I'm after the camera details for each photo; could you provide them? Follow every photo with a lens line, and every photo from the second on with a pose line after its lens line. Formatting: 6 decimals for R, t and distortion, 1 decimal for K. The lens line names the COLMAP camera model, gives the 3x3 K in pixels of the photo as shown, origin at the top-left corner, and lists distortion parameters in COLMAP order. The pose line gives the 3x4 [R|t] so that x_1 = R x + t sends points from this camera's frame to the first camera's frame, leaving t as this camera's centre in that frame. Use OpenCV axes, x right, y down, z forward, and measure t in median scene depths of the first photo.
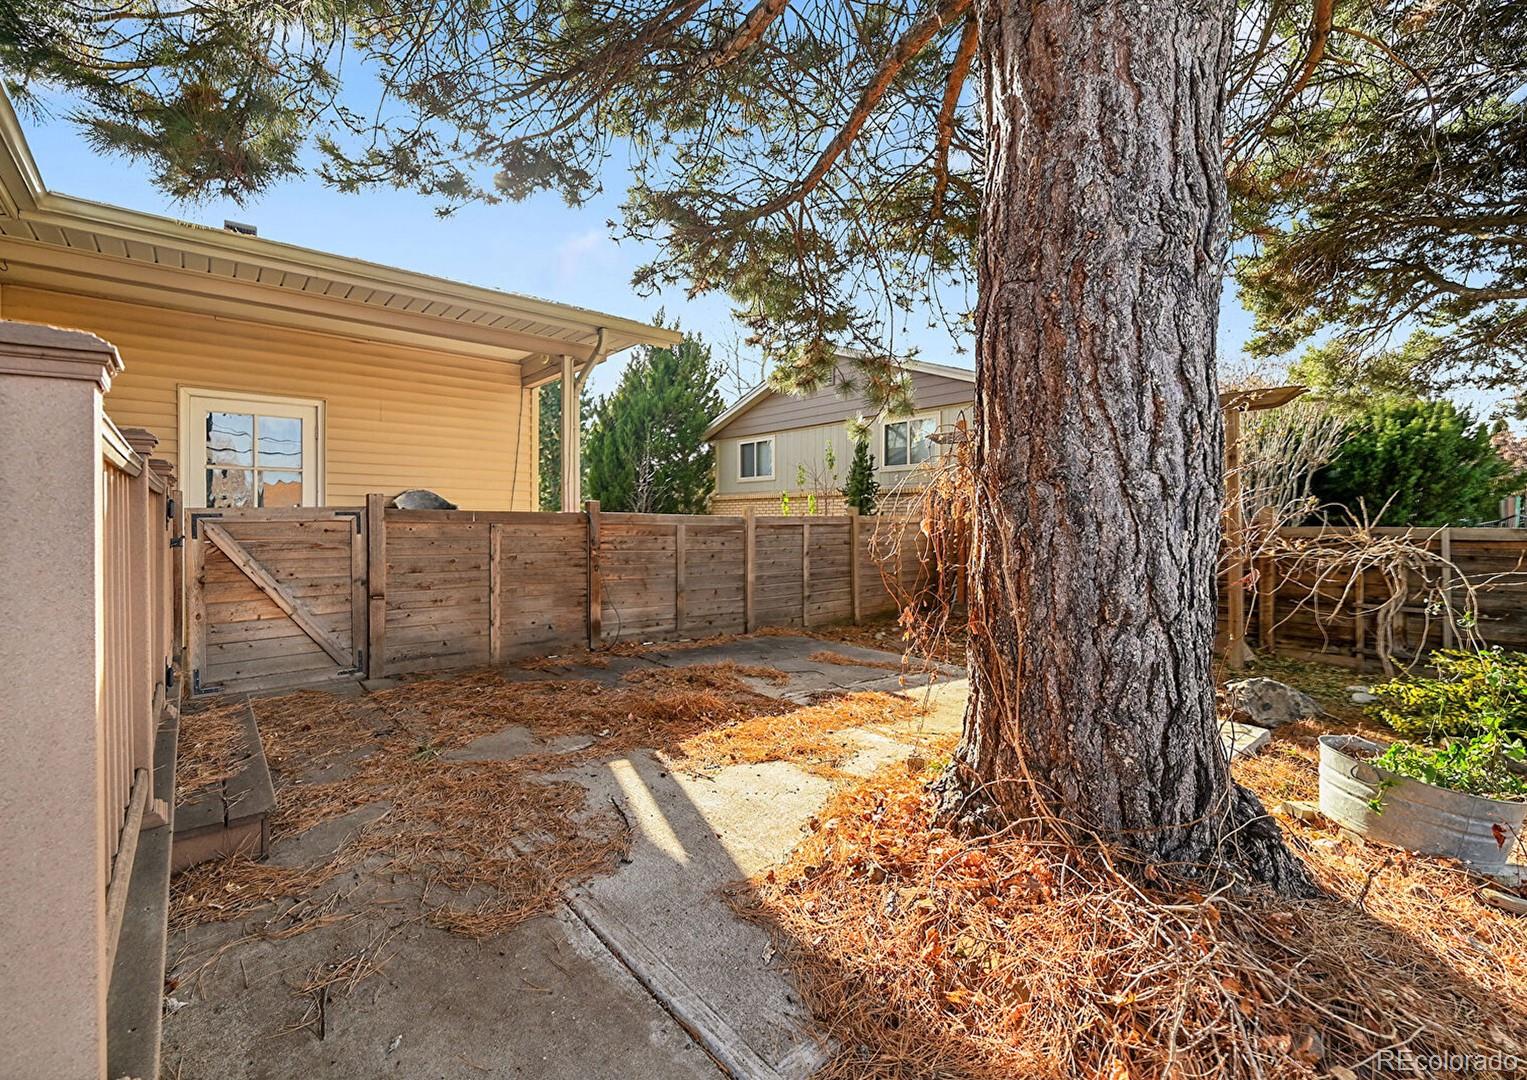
lens RADIAL K [[669.8, 0, 696.9], [0, 669.8, 526.6], [0, 0, 1]] dist [0.000507, 0.000025]
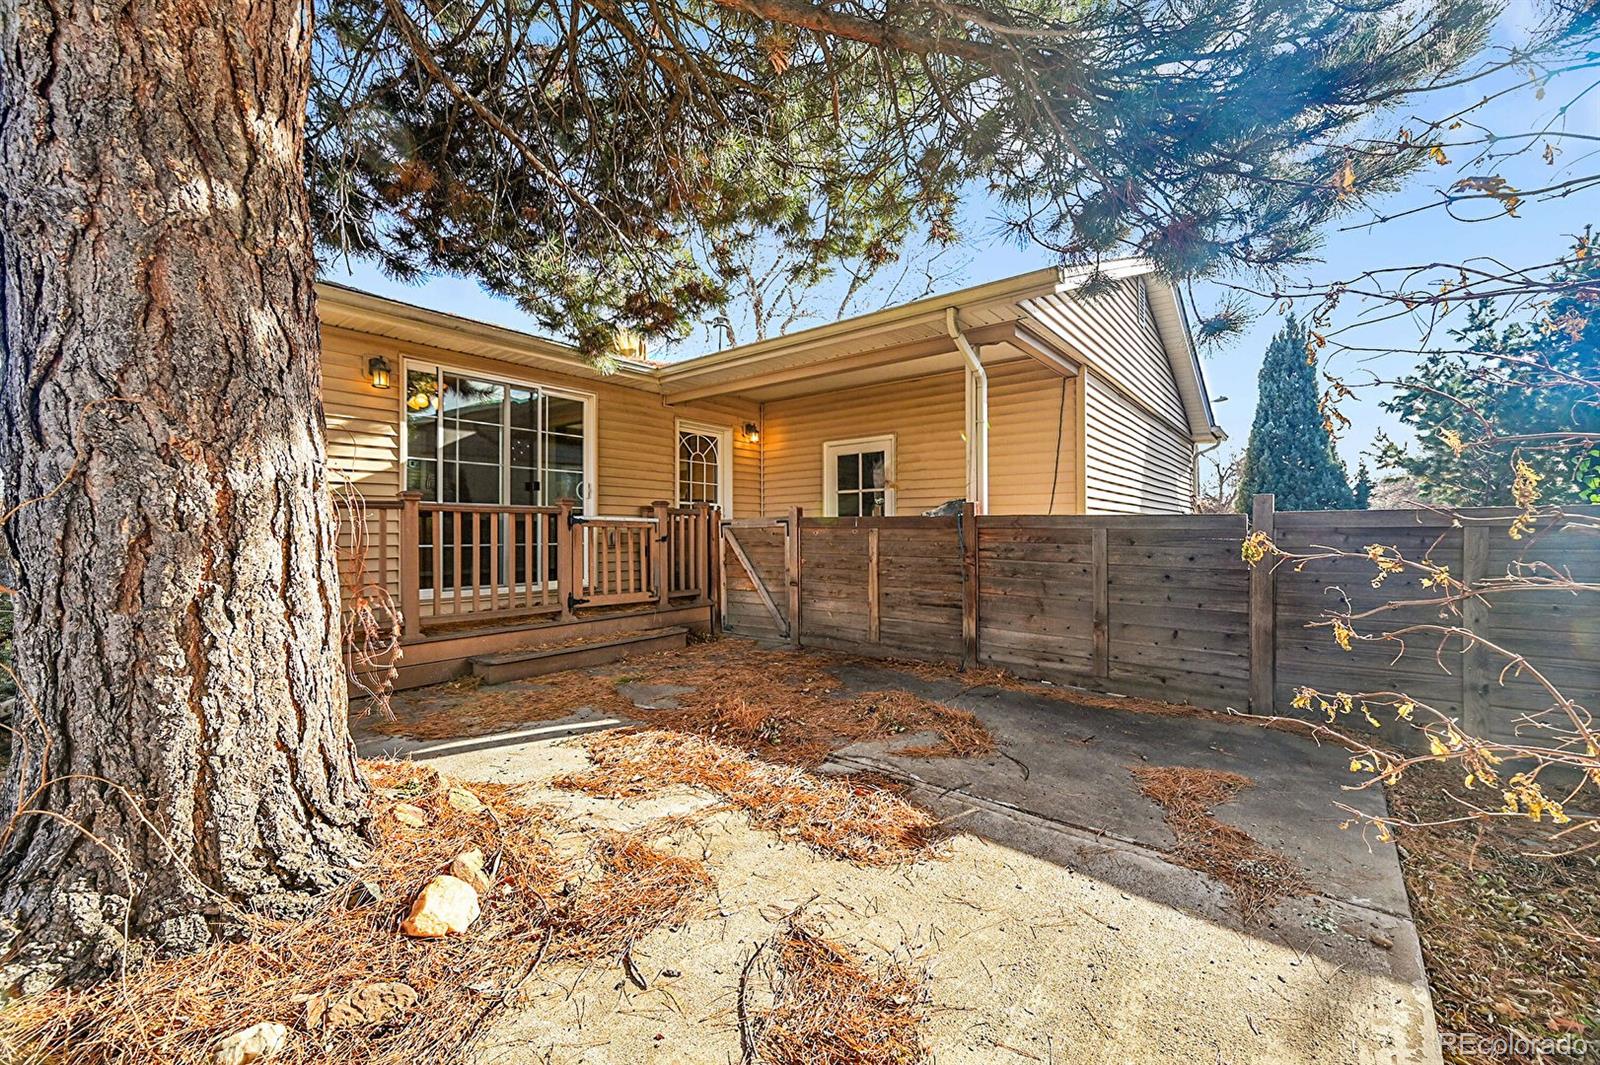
lens RADIAL K [[616.1, 0, 802.6], [0, 616.1, 533.6], [0, 0, 1]] dist [-0.001996, -0.000036]
pose [[0.233756, -0.003691, -0.972288, 0.708923], [-0.006596, 0.999964, -0.005381, 0.011818], [0.972273, 0.007671, 0.233724, 0.726676]]
